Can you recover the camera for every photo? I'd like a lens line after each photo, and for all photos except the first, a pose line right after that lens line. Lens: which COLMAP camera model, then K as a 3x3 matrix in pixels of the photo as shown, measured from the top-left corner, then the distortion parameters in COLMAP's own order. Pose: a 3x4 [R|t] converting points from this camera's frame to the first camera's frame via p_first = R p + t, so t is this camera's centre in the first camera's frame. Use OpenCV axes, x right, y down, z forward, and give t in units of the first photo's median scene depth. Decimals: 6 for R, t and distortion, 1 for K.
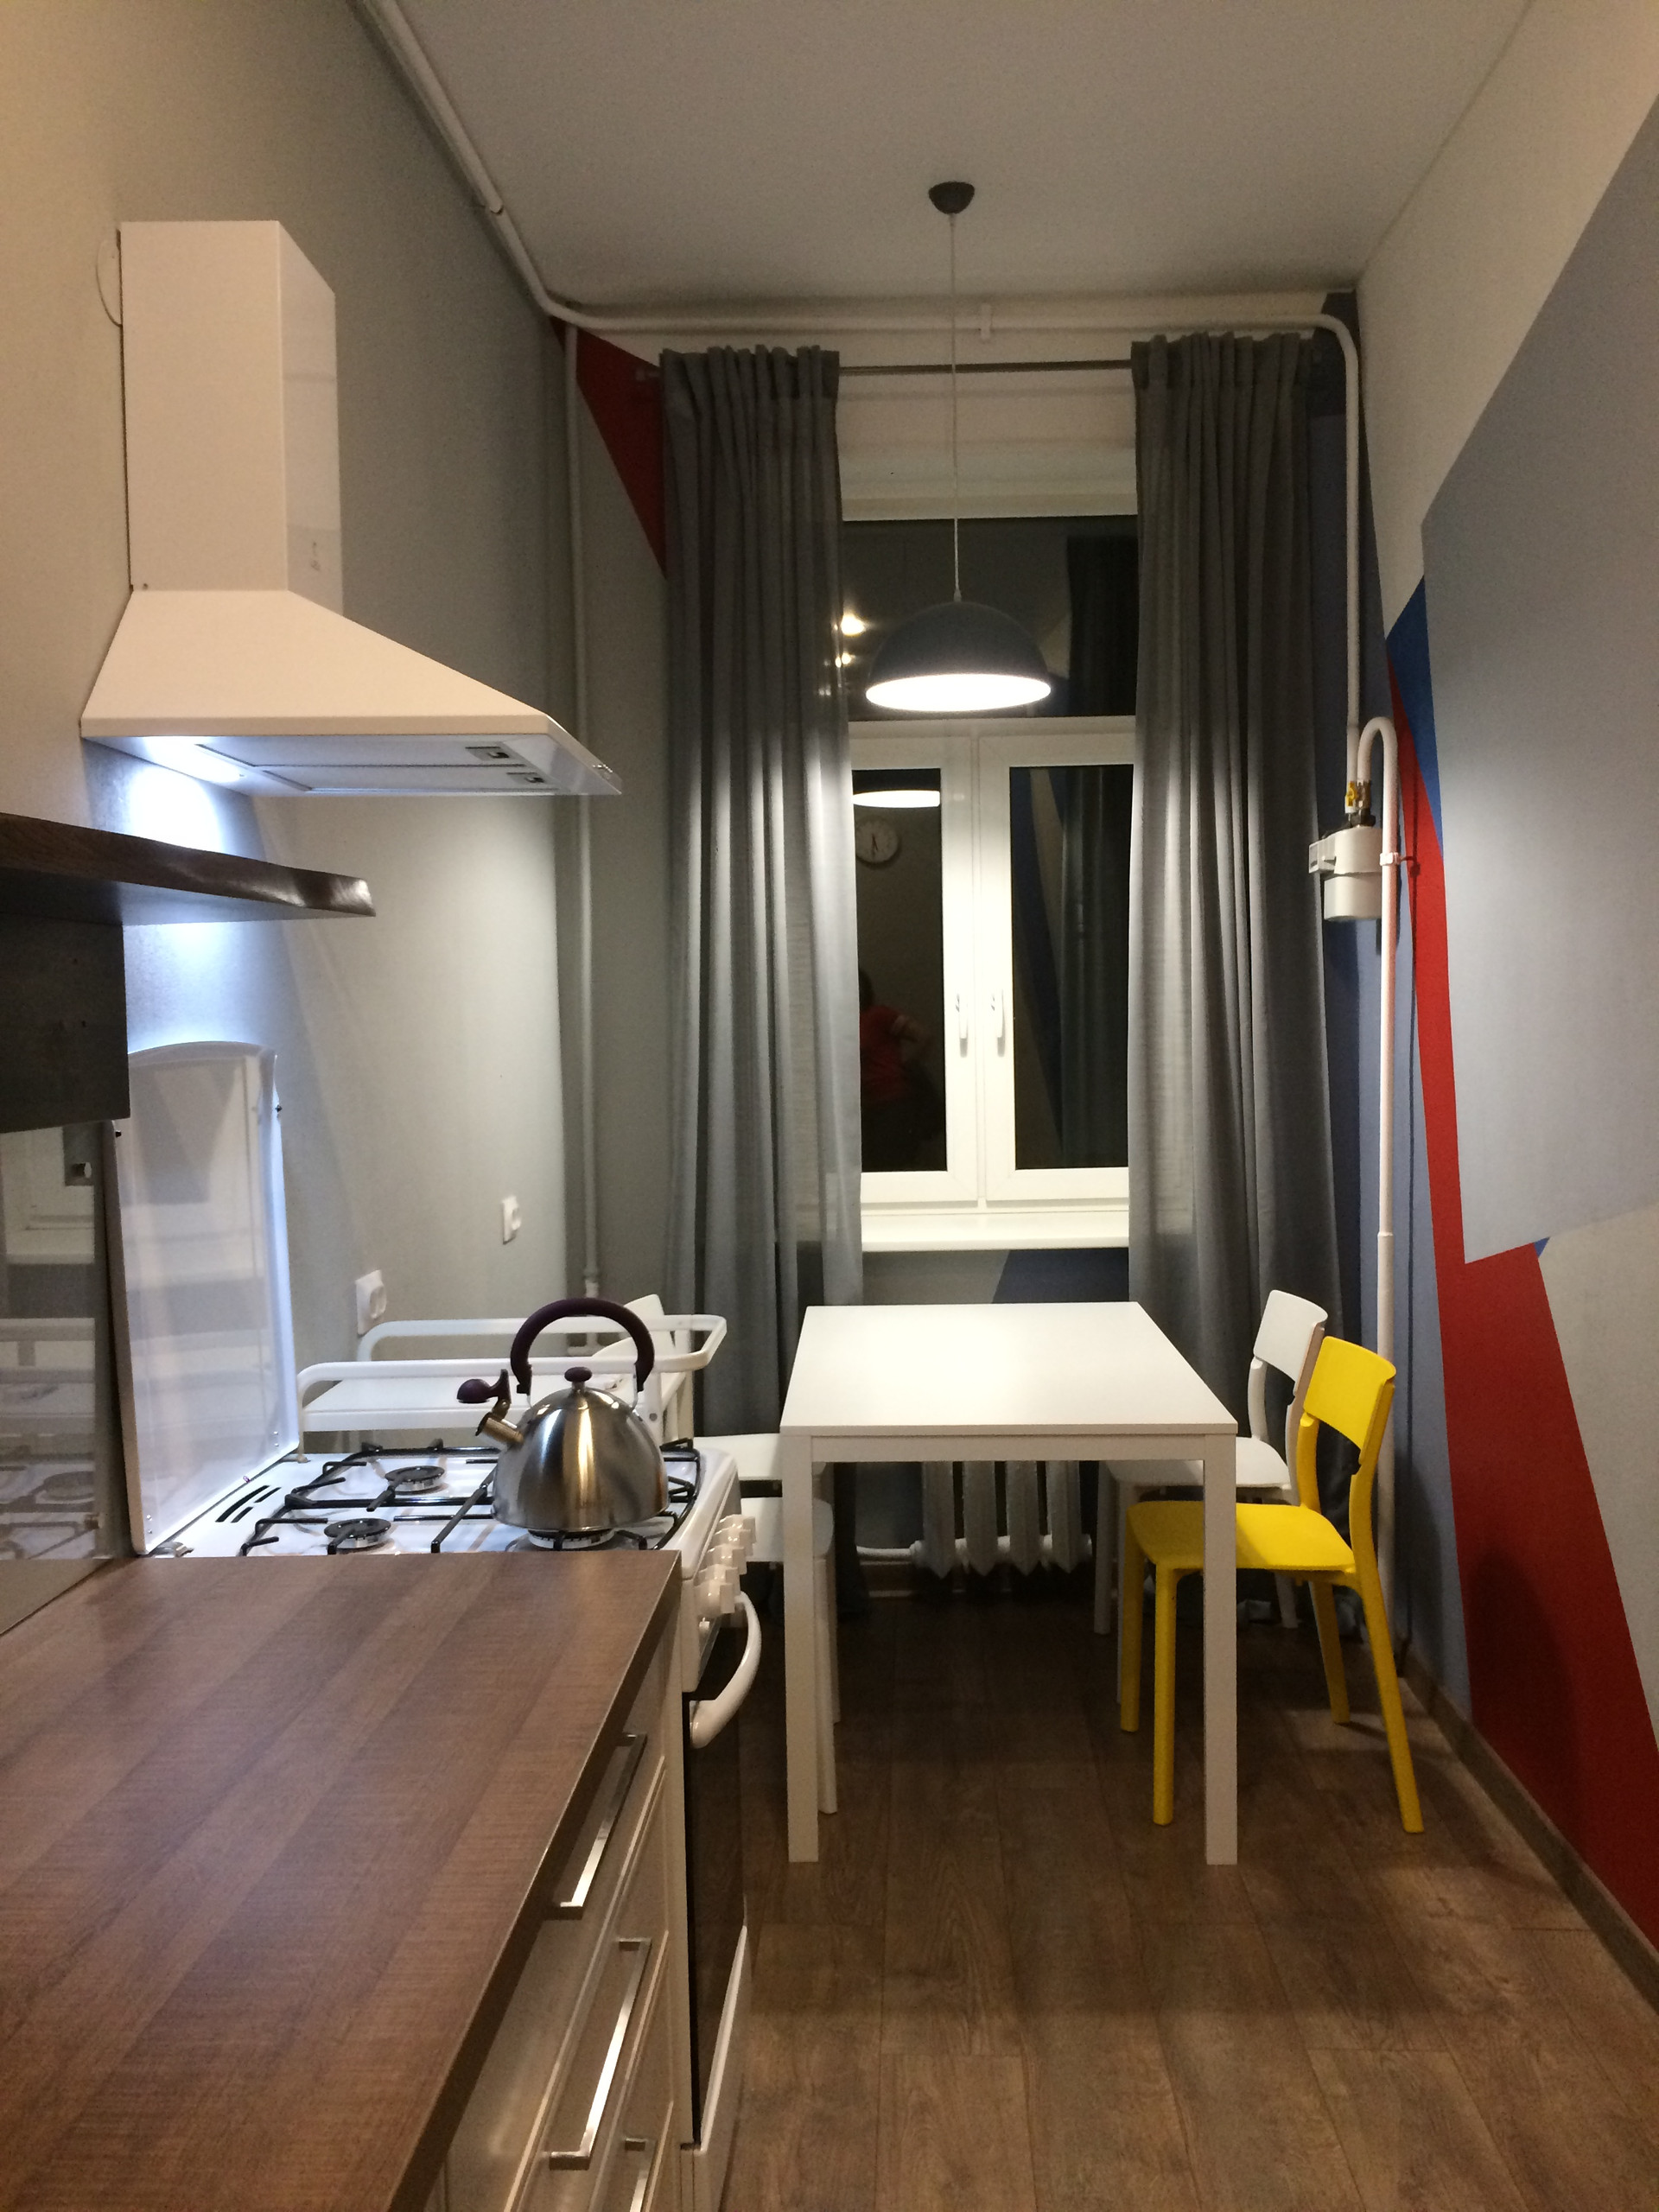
lens RADIAL K [[1918.9, 0, 828.4], [0, 1918.9, 1114.0], [0, 0, 1]] dist [0.081807, -0.112895]
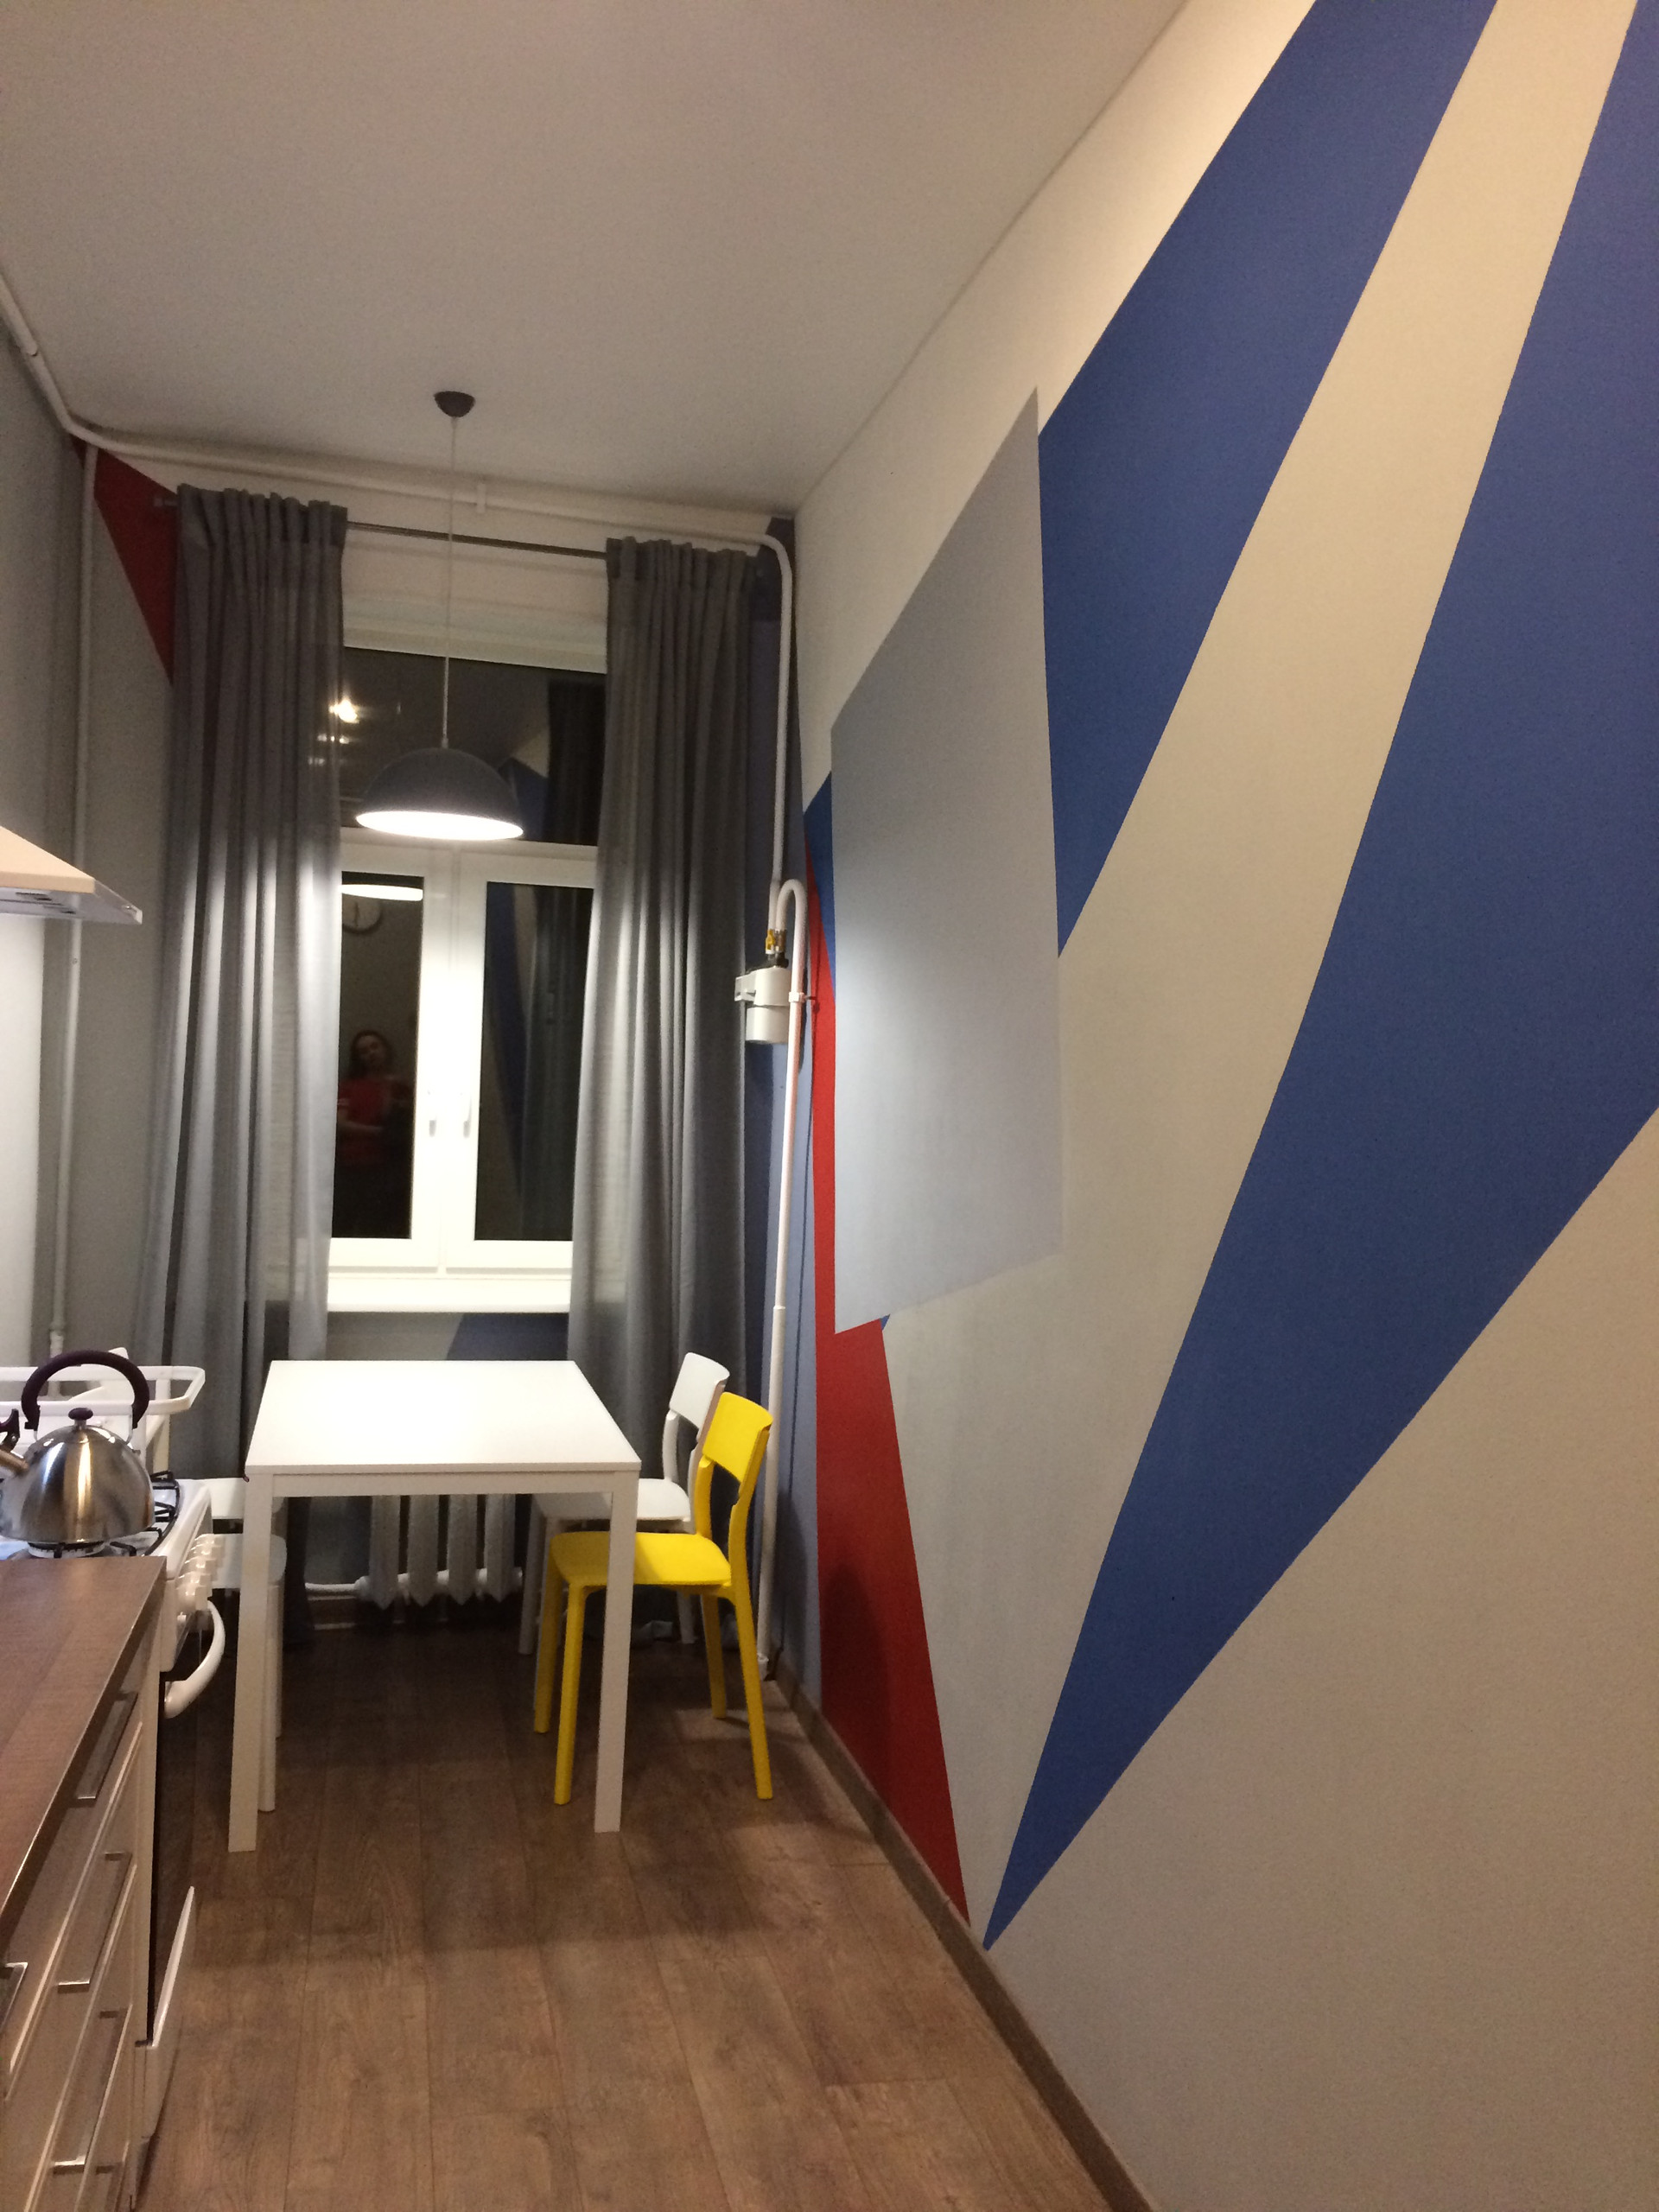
lens RADIAL K [[1918.9, 0, 828.4], [0, 1918.9, 1114.0], [0, 0, 1]] dist [0.081807, -0.112895]
pose [[0.962359, 0.053828, 0.266399, -0.007509], [-0.045795, 0.998292, -0.036278, -0.016466], [-0.267896, 0.022713, 0.963180, -0.167437]]
